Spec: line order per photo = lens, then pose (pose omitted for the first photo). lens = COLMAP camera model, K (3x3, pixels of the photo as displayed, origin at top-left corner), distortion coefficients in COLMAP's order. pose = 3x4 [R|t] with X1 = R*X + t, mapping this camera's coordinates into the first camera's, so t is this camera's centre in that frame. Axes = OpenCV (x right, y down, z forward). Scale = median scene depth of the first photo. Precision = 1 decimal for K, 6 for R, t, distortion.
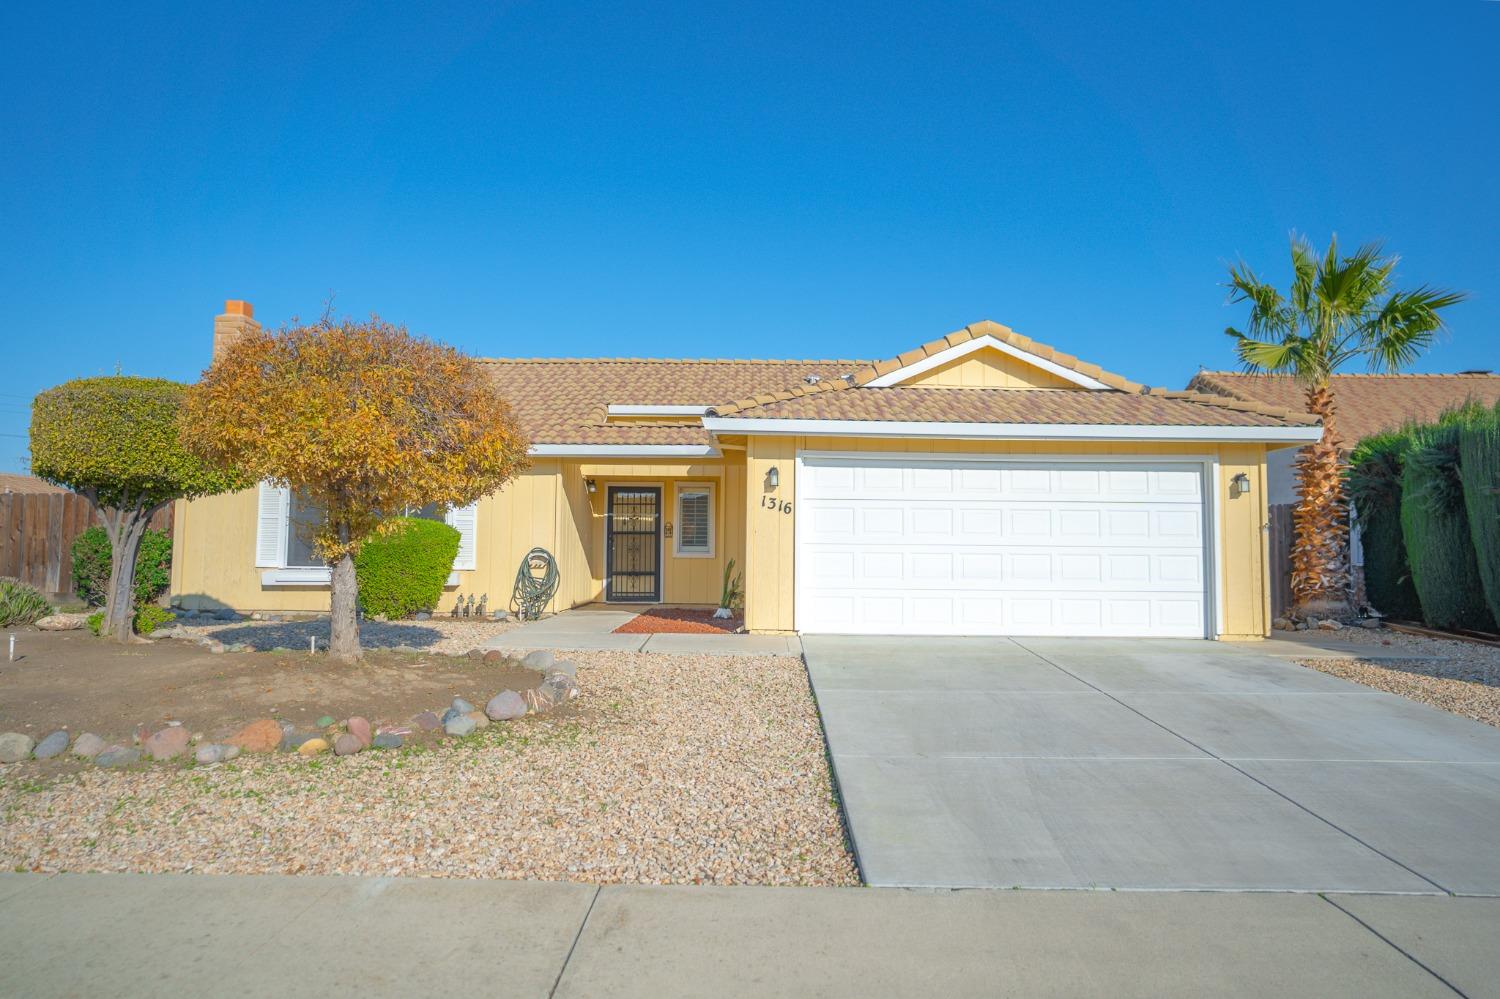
lens RADIAL K [[1004.6, 0, 746.8], [0, 1004.6, 474.5], [0, 0, 1]] dist [-0.019767, 0.000693]
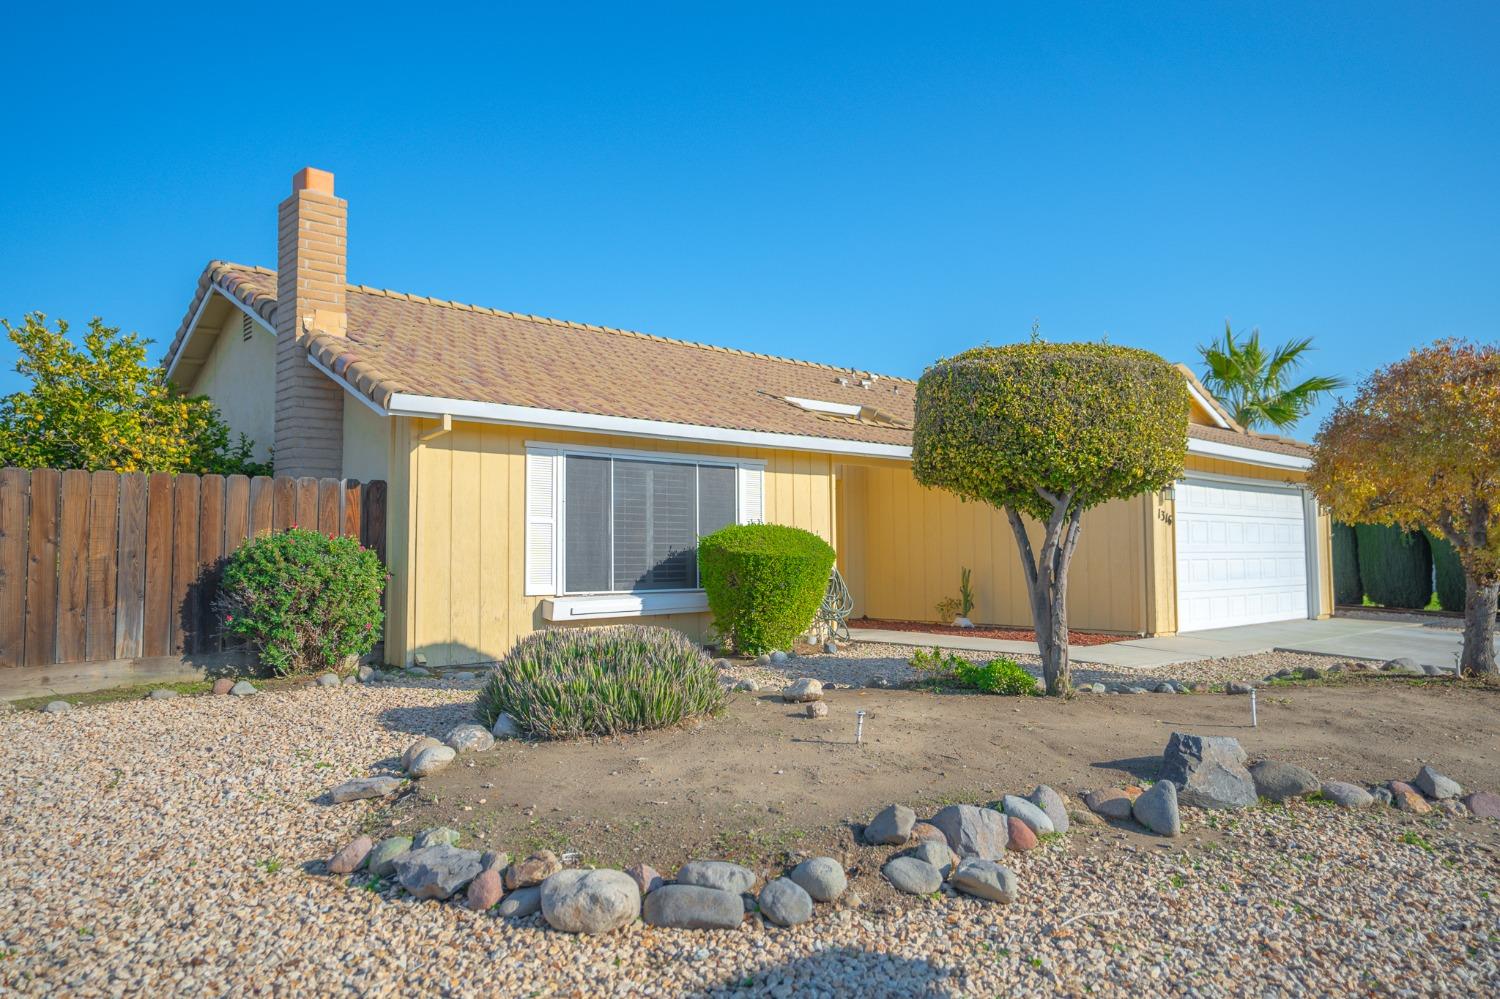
lens RADIAL K [[1044.9, 0, 750.0], [0, 1044.9, 499.5], [0, 0, 1]] dist [-0.017571, 0.048672]
pose [[0.736311, 0.021637, 0.676297, -0.976914], [-0.041920, 0.999027, 0.013678, 0.013321], [-0.675344, -0.038422, 0.736502, 0.434351]]
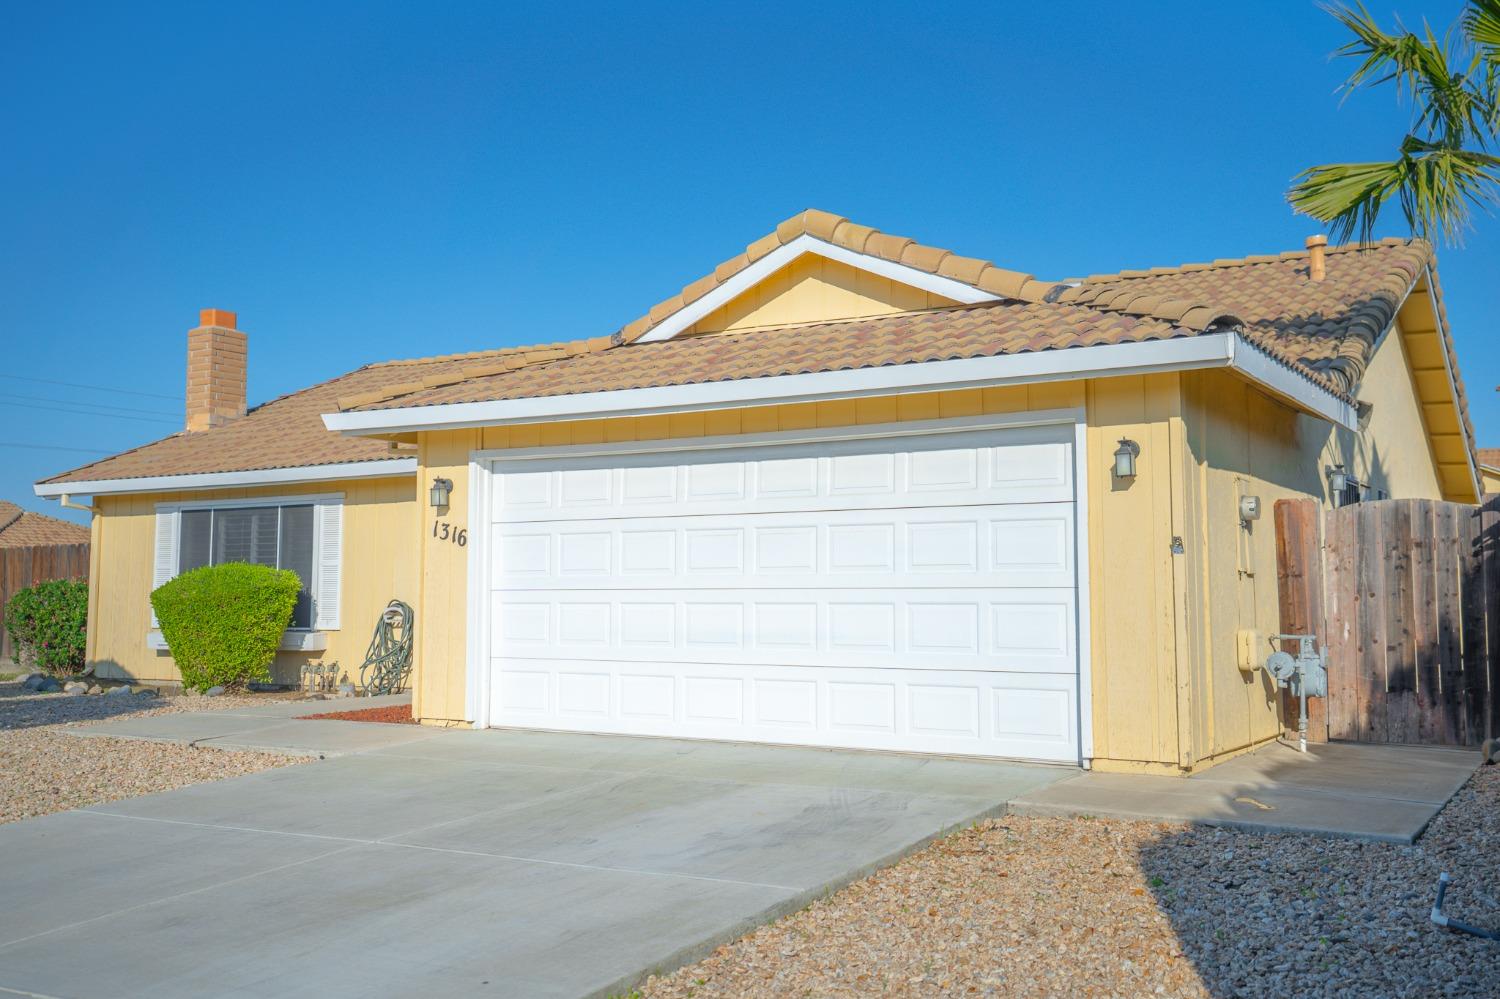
lens RADIAL K [[1422.8, 0, 760.2], [0, 1422.8, 485.1], [0, 0, 1]] dist [0.058407, 0.004867]
pose [[0.856724, -0.052167, -0.513130, 0.645026], [0.049387, 0.998598, -0.019064, 0.024172], [0.513405, -0.009009, 0.858099, 0.262087]]
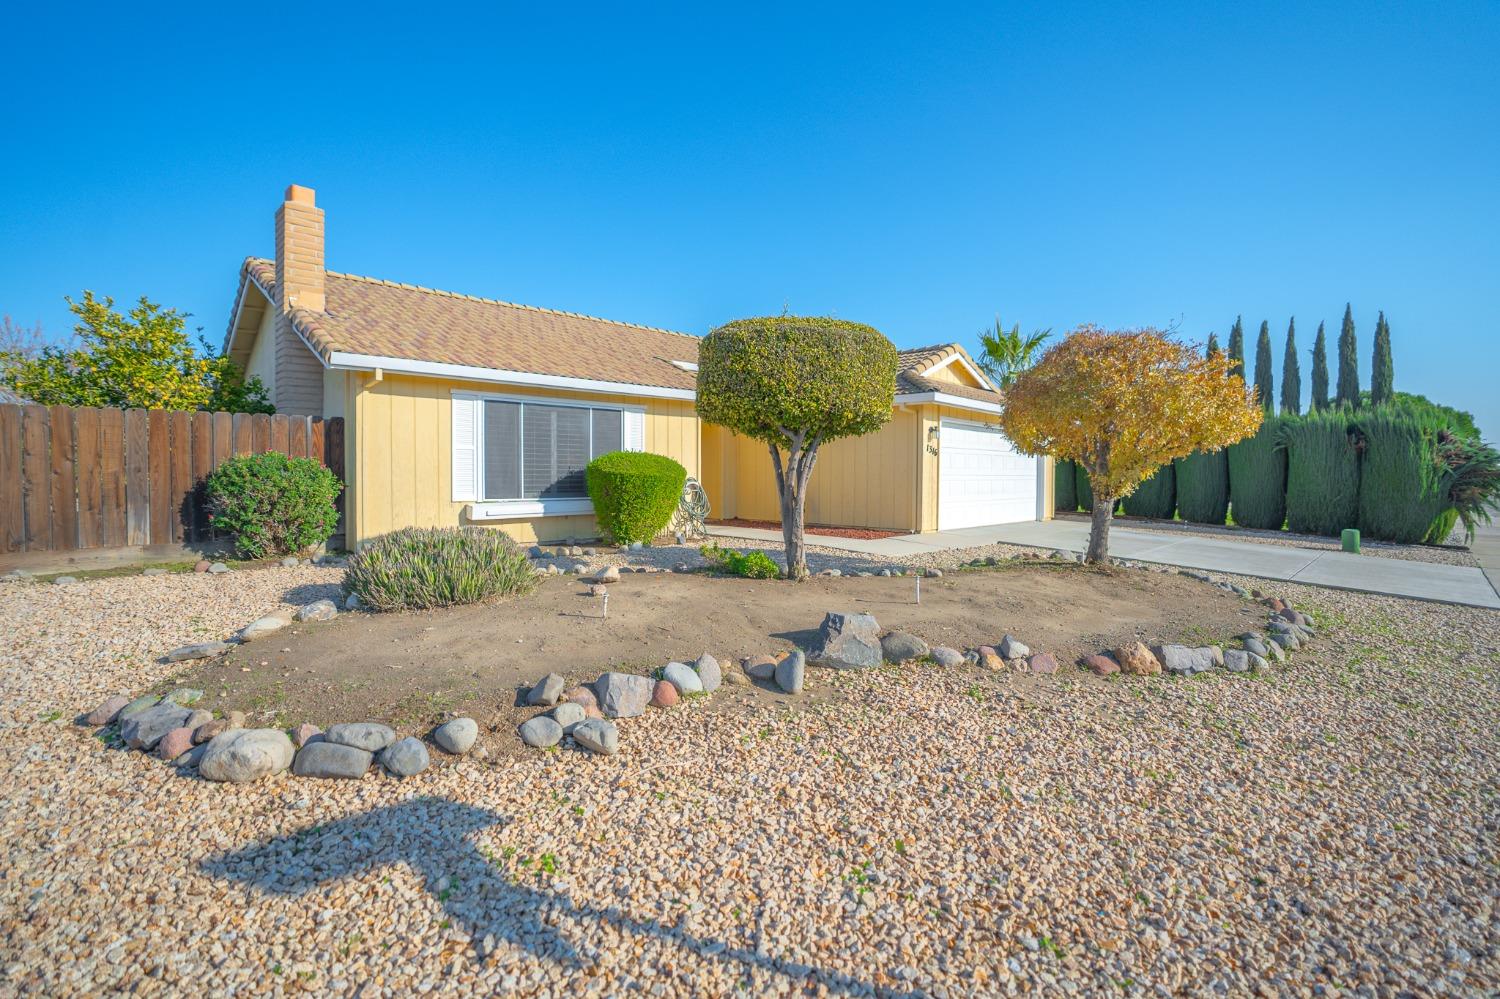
lens RADIAL K [[699.0, 0, 750.0], [0, 699.0, 499.5], [0, 0, 1]] dist [-0.069398, 0.029220]
pose [[0.706338, -0.033217, 0.707095, -0.856152], [-0.055004, 0.993303, 0.101608, 0.010846], [-0.705735, -0.110663, 0.699780, 0.401382]]
